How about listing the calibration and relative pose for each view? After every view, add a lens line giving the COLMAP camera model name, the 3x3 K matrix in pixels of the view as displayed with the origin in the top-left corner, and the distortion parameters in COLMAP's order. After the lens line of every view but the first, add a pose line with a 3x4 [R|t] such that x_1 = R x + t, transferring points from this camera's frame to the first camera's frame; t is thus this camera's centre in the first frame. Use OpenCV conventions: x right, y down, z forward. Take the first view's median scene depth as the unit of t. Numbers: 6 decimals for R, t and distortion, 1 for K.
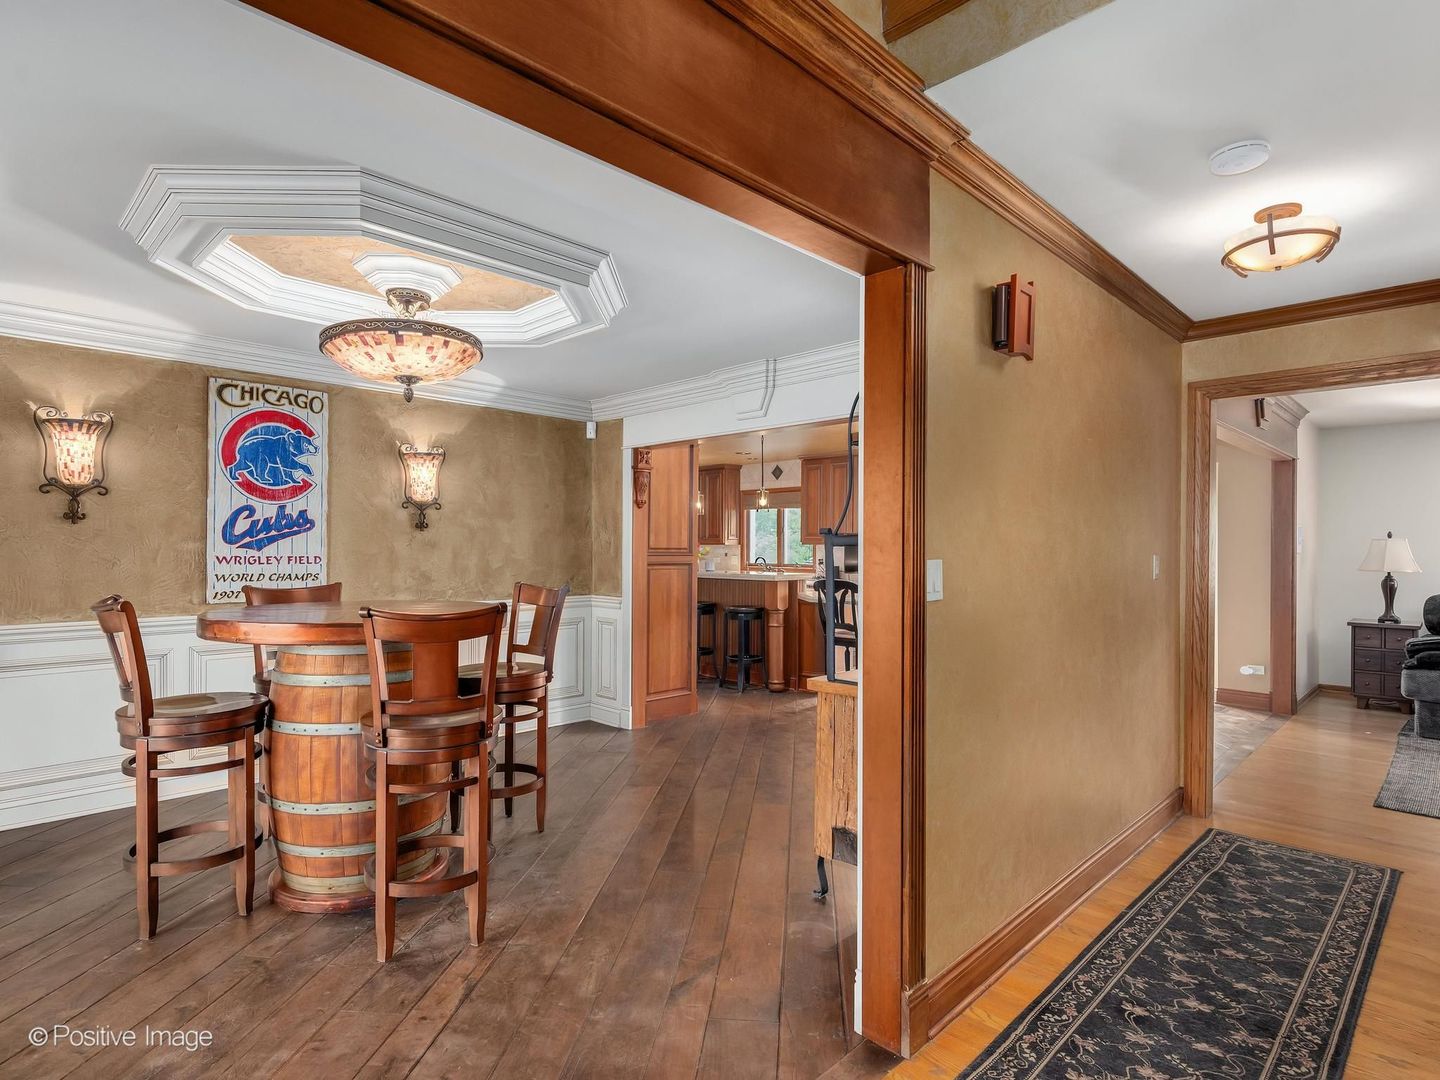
lens RADIAL K [[780.9, 0, 718.8], [0, 780.9, 539.5], [0, 0, 1]] dist [0.001268, 0.000926]
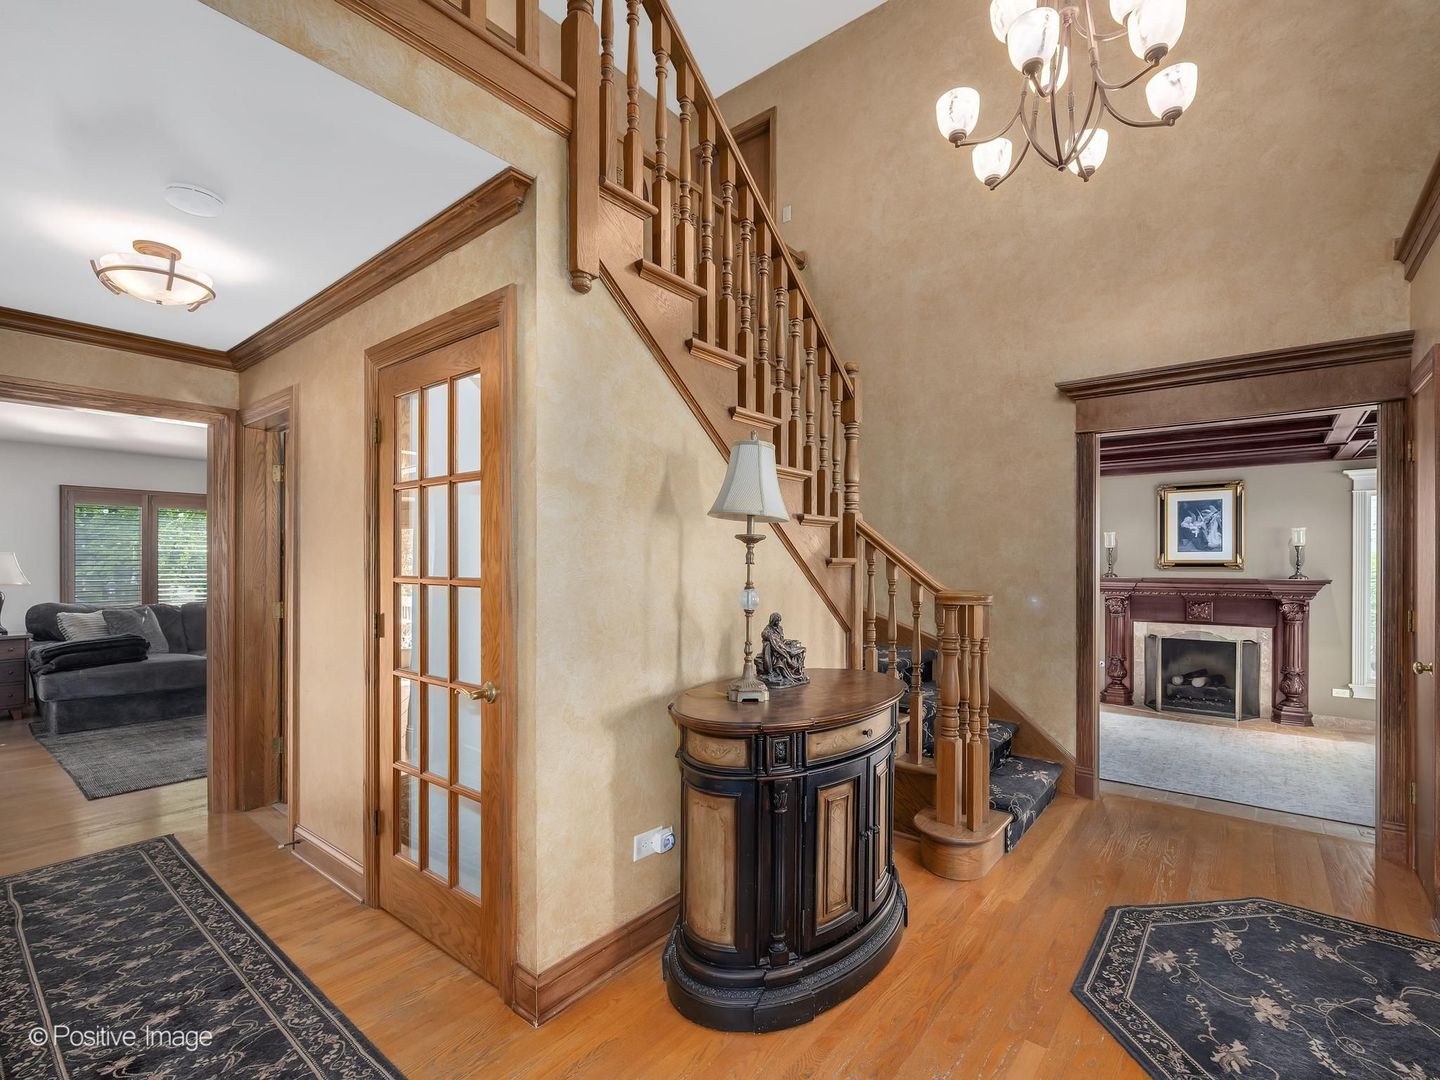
lens RADIAL K [[696.5, 0, 722.7], [0, 696.5, 554.6], [0, 0, 1]] dist [0.005724, 0.000736]
pose [[-0.089912, -0.004515, 0.995939, -0.299409], [0.000758, 0.999989, 0.004602, -0.004770], [-0.995949, 0.001169, -0.089908, 0.304263]]
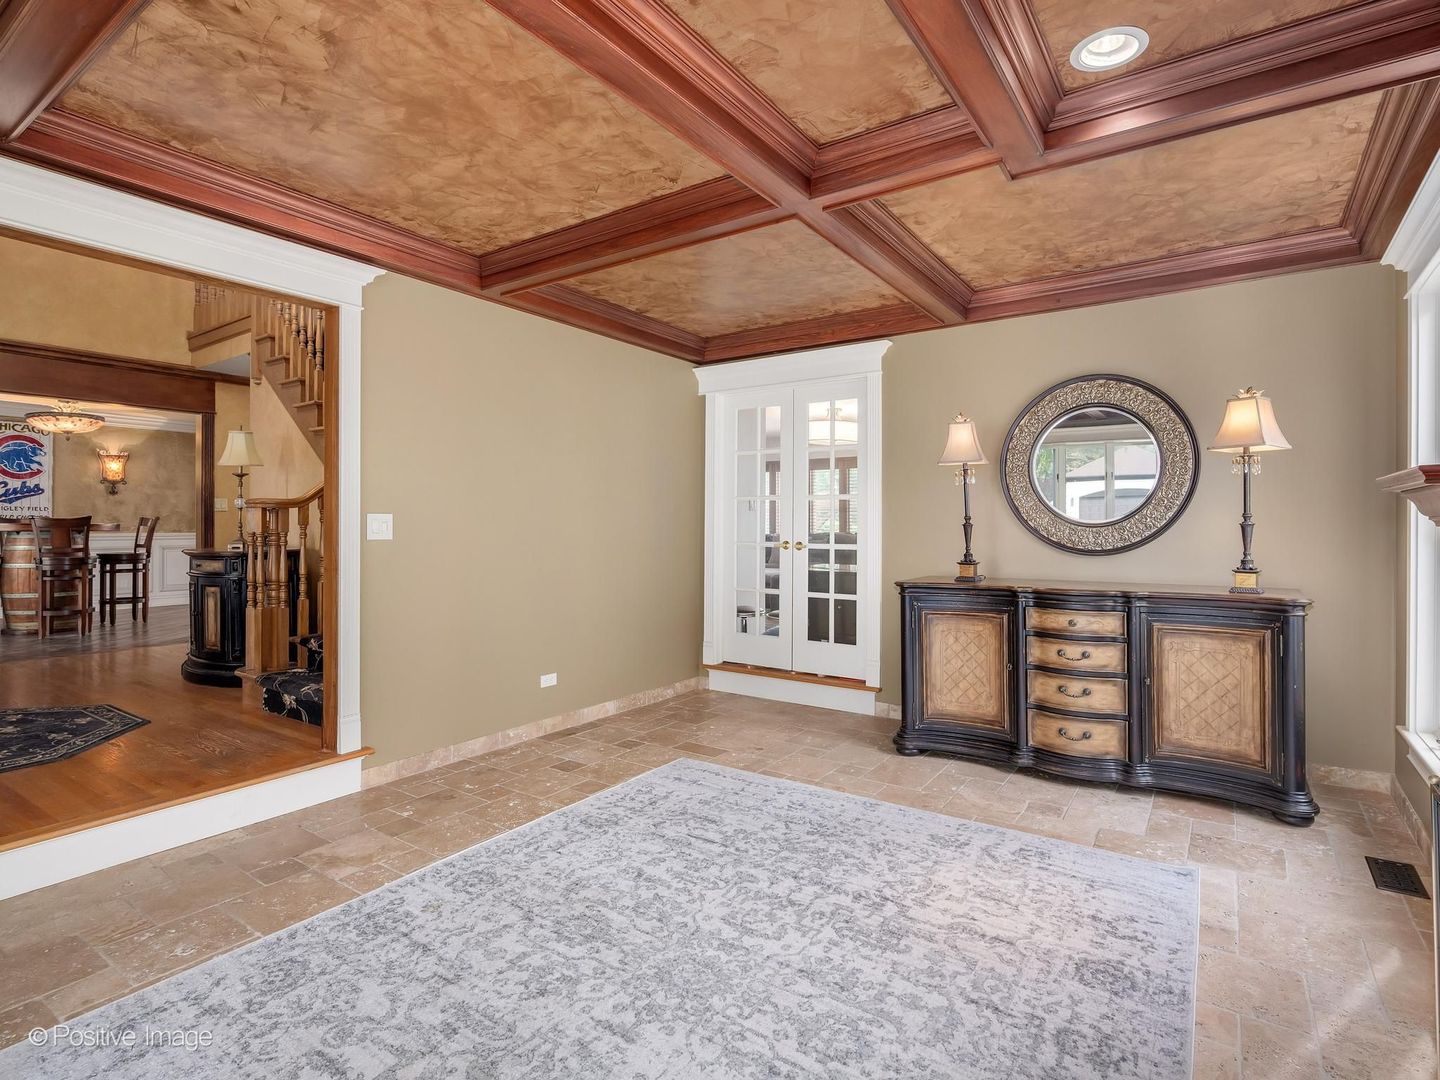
lens RADIAL K [[736.1, 0, 722.7], [0, 736.1, 515.0], [0, 0, 1]] dist [-0.000370, -0.000282]
pose [[0.983368, -0.000717, 0.181625, 0.929179], [0.001307, 0.999994, -0.003128, 0.054393], [-0.181622, 0.003314, 0.983363, -1.277666]]
